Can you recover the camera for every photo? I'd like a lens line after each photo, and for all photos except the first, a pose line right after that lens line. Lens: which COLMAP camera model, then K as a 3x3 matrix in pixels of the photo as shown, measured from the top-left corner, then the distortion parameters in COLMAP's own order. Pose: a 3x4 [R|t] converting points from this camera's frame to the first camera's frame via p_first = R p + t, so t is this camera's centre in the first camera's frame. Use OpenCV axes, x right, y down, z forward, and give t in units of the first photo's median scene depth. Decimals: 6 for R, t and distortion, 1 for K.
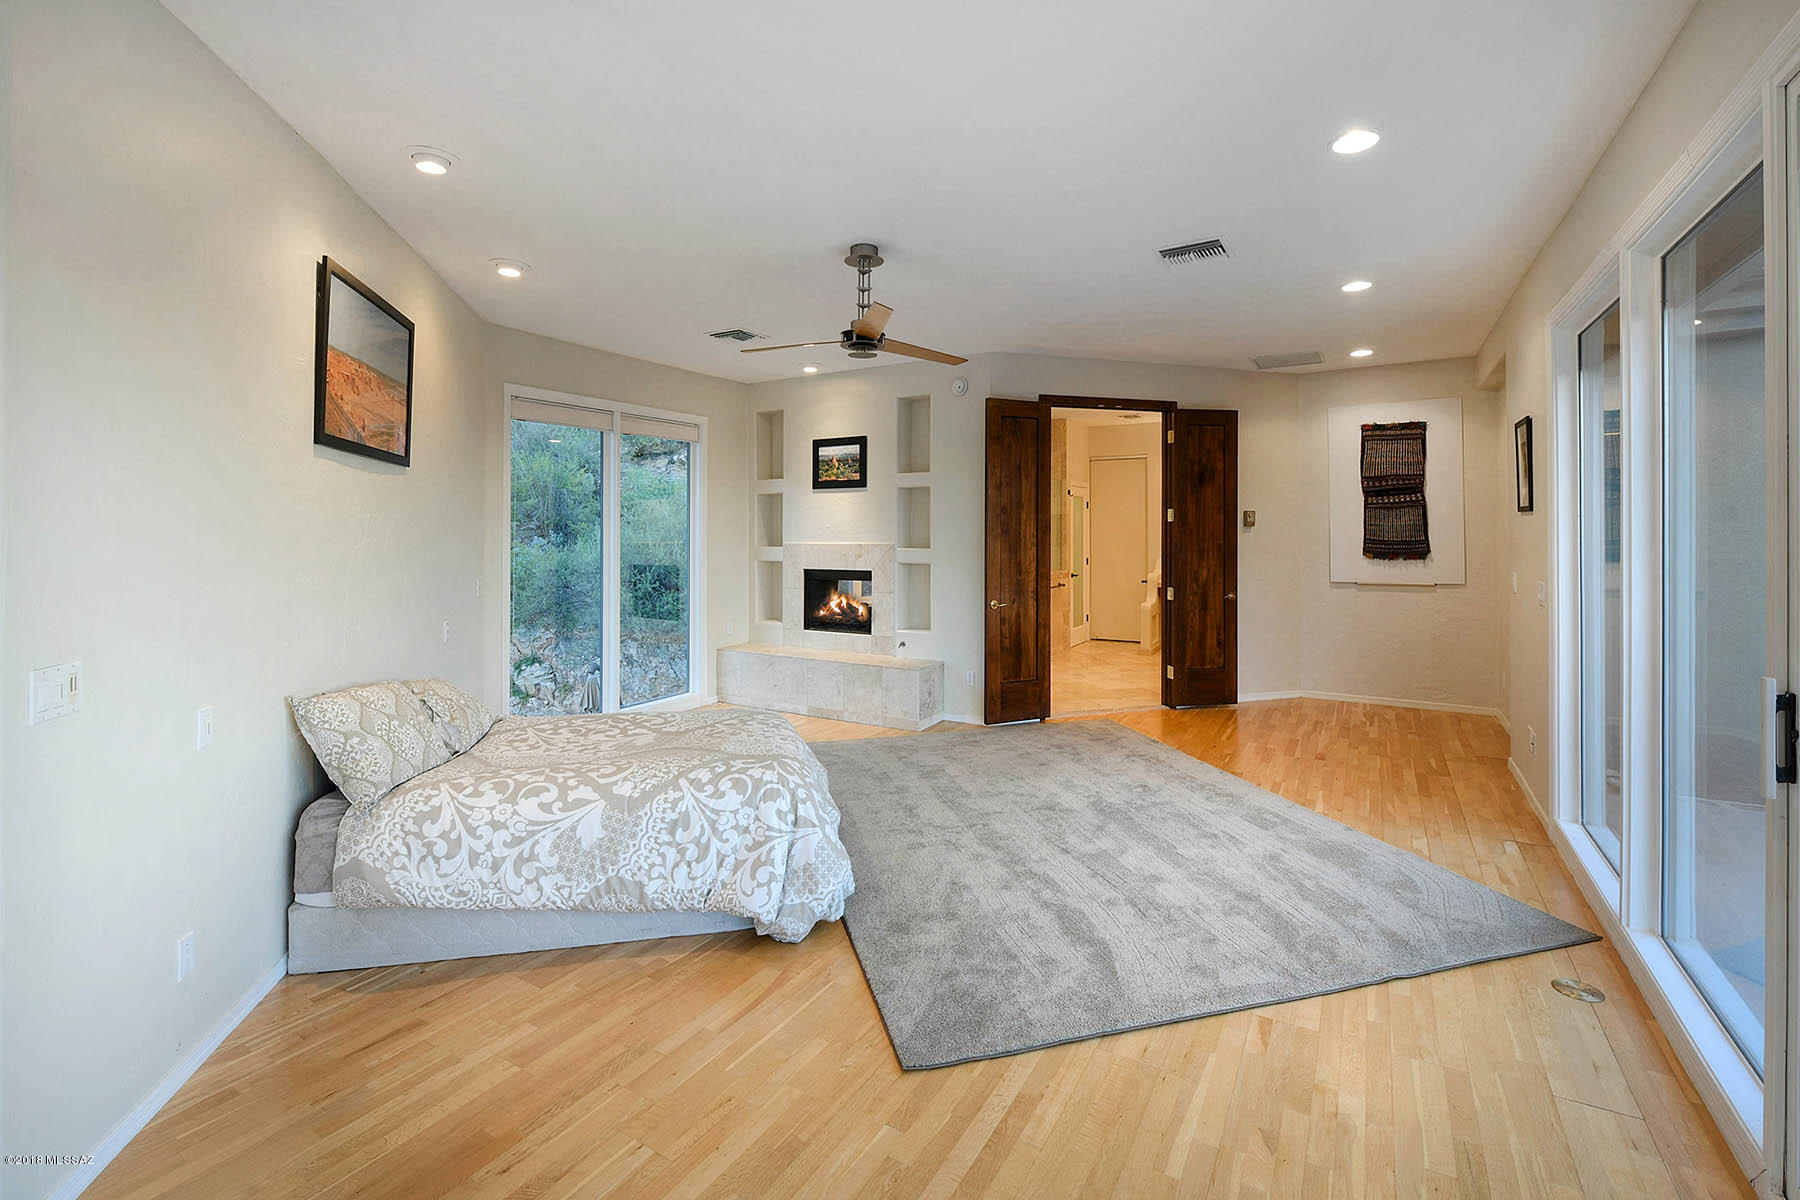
lens RADIAL K [[809.5, 0, 859.6], [0, 809.5, 548.7], [0, 0, 1]] dist [-0.012347, -0.002661]
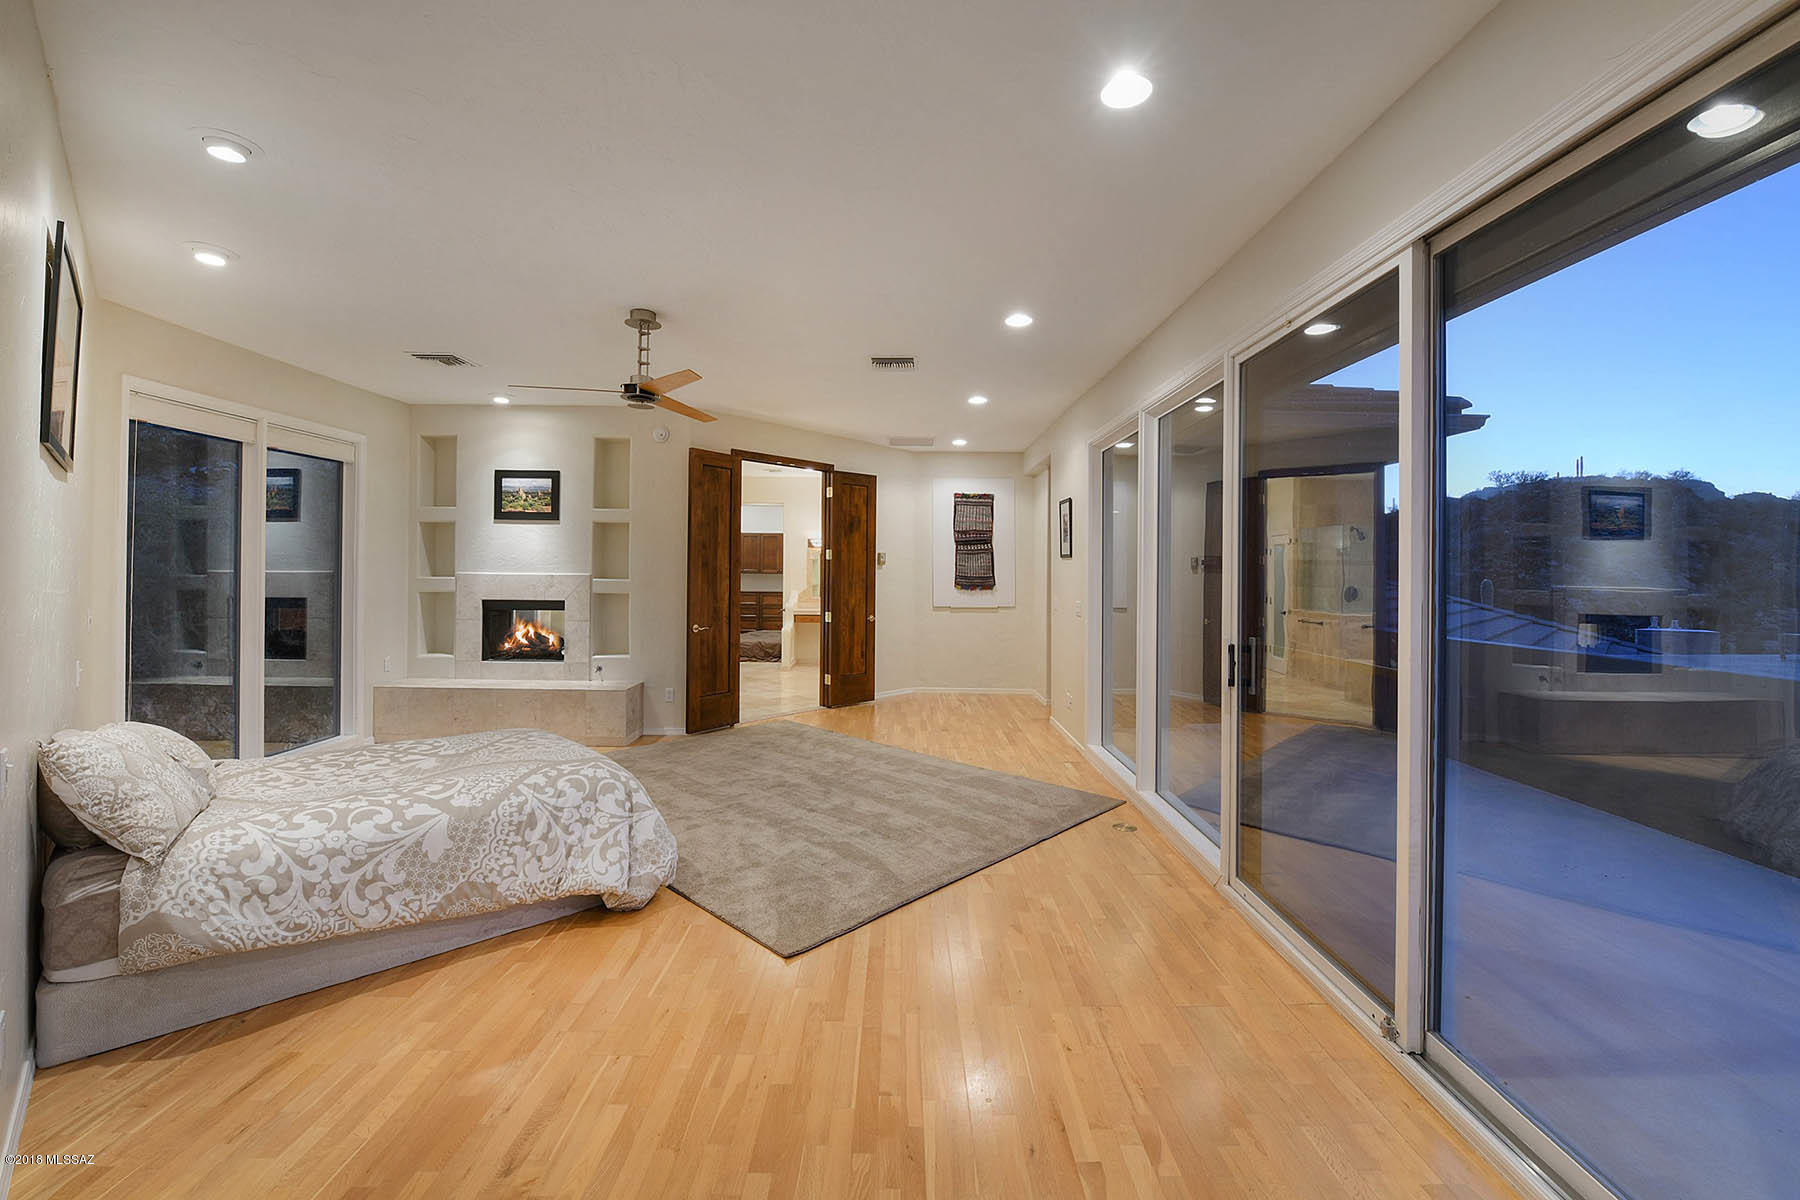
lens RADIAL K [[755.2, 0, 897.5], [0, 755.2, 586.7], [0, 0, 1]] dist [-0.014450, -0.001538]
pose [[0.849244, 0.003056, 0.527991, -0.162935], [-0.004244, 0.999990, 0.001039, 0.007843], [-0.527983, -0.003123, 0.849249, -0.061337]]
